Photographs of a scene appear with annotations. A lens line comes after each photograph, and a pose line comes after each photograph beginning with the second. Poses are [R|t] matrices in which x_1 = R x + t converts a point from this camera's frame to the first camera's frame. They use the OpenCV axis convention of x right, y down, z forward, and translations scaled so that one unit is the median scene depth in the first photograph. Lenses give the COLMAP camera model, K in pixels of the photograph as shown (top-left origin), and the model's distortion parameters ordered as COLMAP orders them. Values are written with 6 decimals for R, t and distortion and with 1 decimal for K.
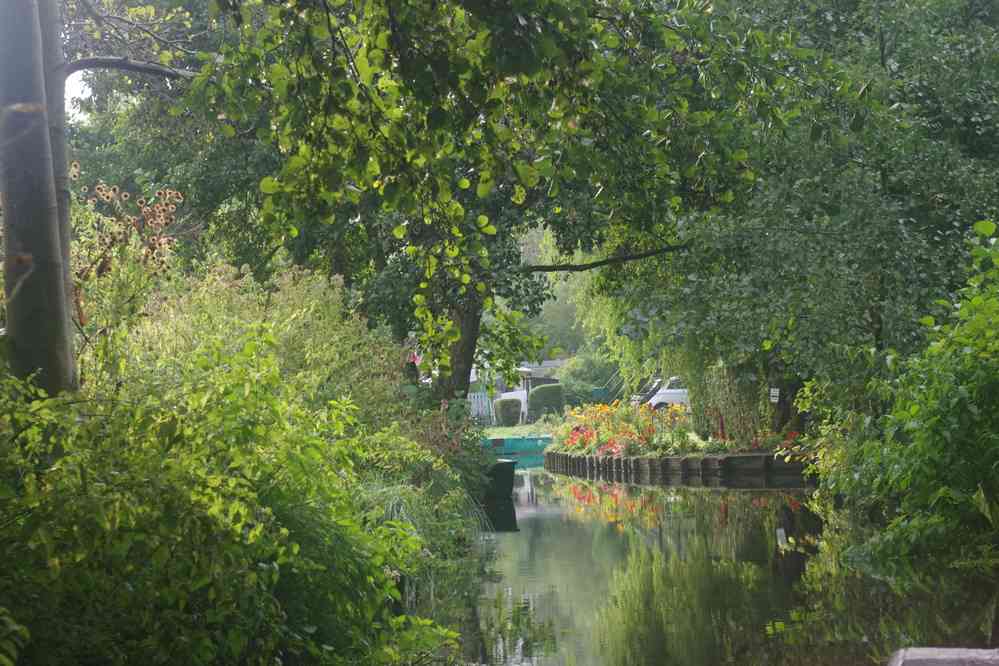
lens RADIAL K [[2356.2, 0, 499.5], [0, 2356.2, 332.5], [0, 0, 1]] dist [0.083019, 0.000000]
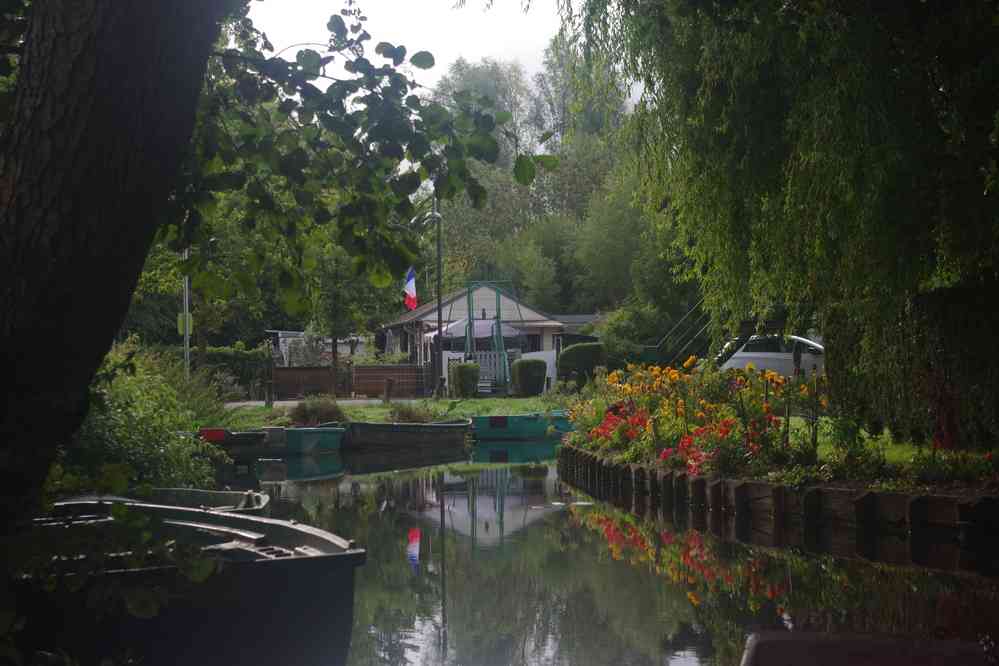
lens RADIAL K [[2356.2, 0, 499.2], [0, 2356.2, 333.9], [0, 0, 1]] dist [0.083019, 0.000000]
pose [[0.999412, 0.027860, -0.019966, 0.017930], [-0.027554, 0.999501, 0.015433, 0.017367], [0.020386, -0.014874, 0.999682, 0.496280]]
